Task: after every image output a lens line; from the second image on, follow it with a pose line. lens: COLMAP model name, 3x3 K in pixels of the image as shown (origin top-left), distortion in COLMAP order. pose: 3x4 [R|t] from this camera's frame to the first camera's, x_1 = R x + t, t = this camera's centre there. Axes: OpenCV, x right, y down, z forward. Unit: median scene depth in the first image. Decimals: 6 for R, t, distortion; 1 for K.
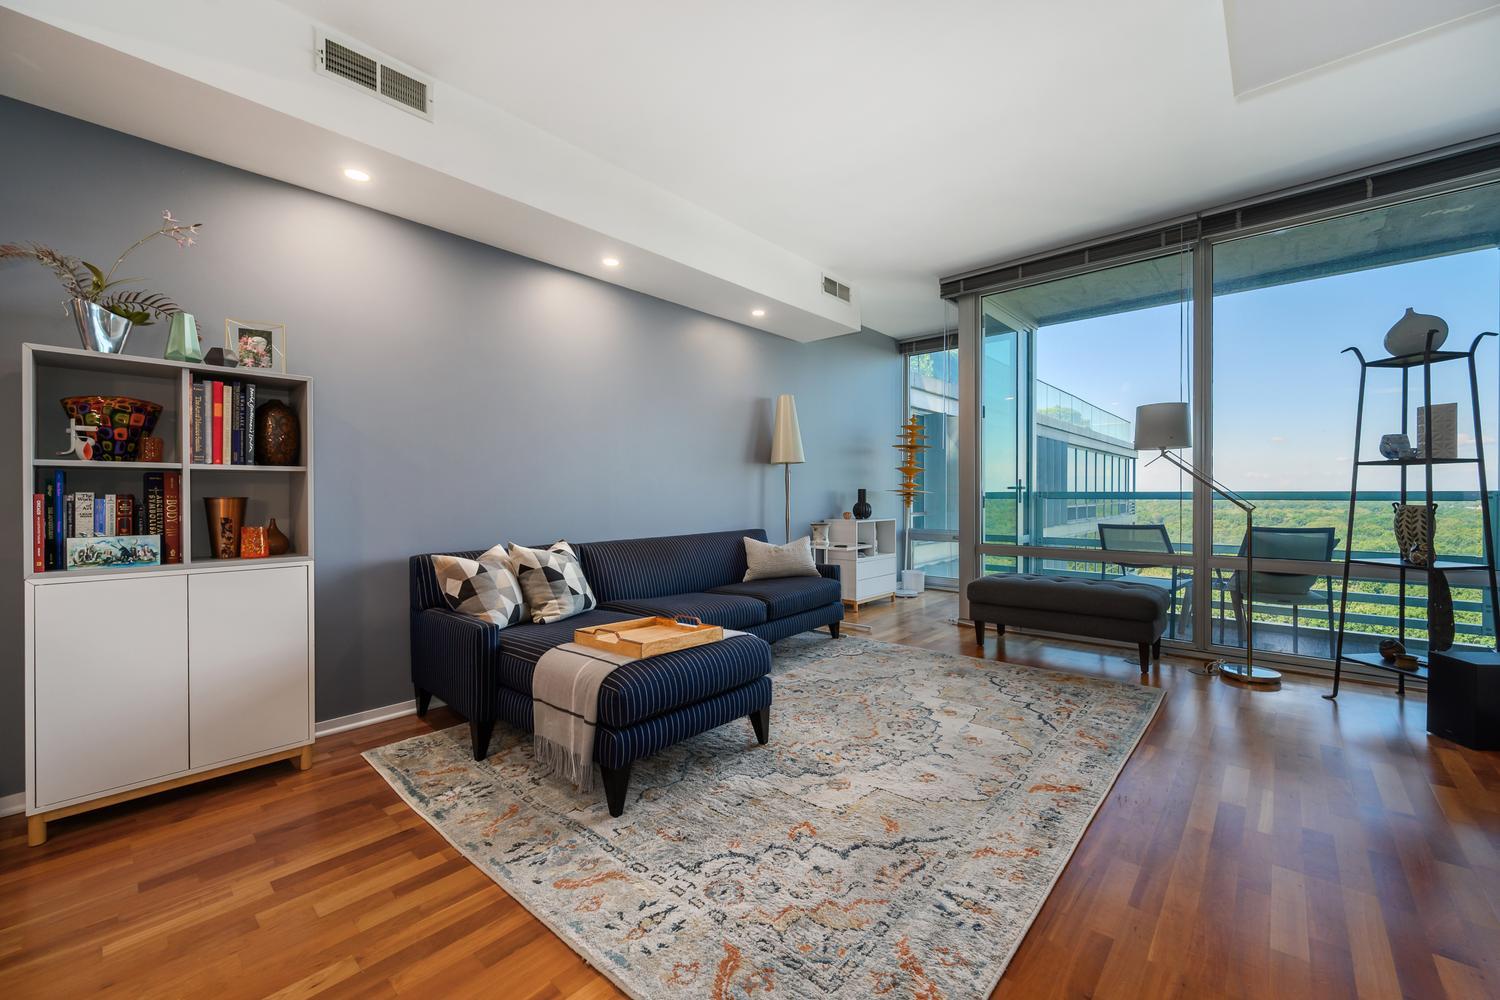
lens RADIAL K [[619.6, 0, 785.2], [0, 619.6, 480.4], [0, 0, 1]] dist [-0.003551, -0.000297]
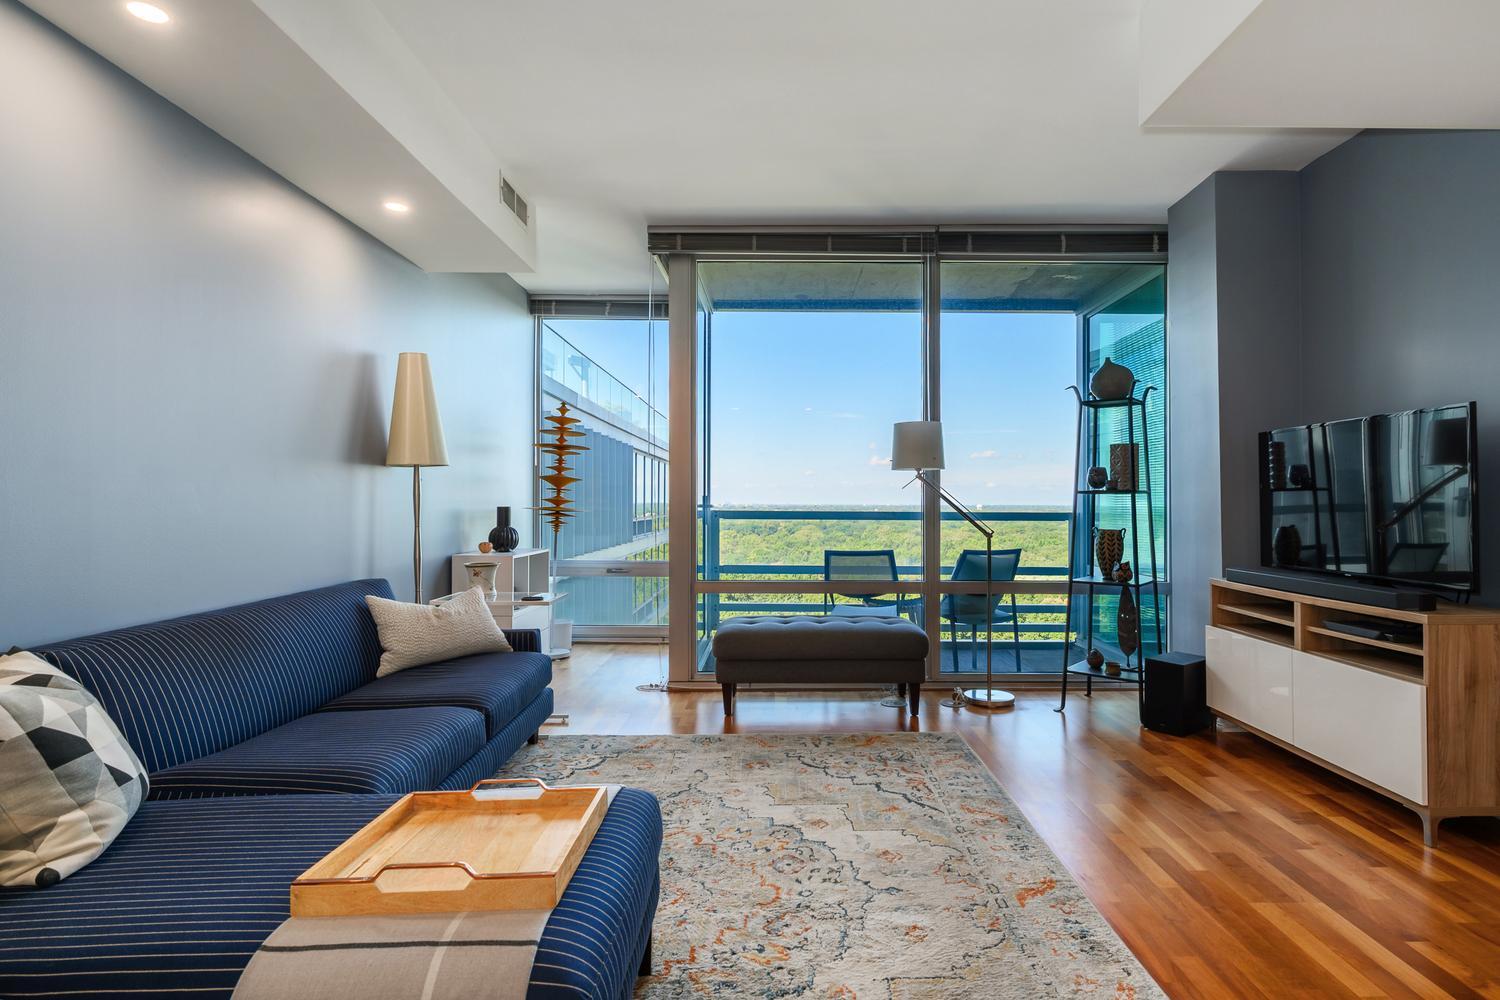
lens RADIAL K [[757.1, 0, 807.1], [0, 757.1, 481.8], [0, 0, 1]] dist [0.000615, 0.000263]
pose [[0.748094, 0.025049, 0.663120, -0.323634], [-0.021634, 0.999677, -0.013357, -0.016759], [-0.663240, -0.004354, 0.748394, 0.311406]]
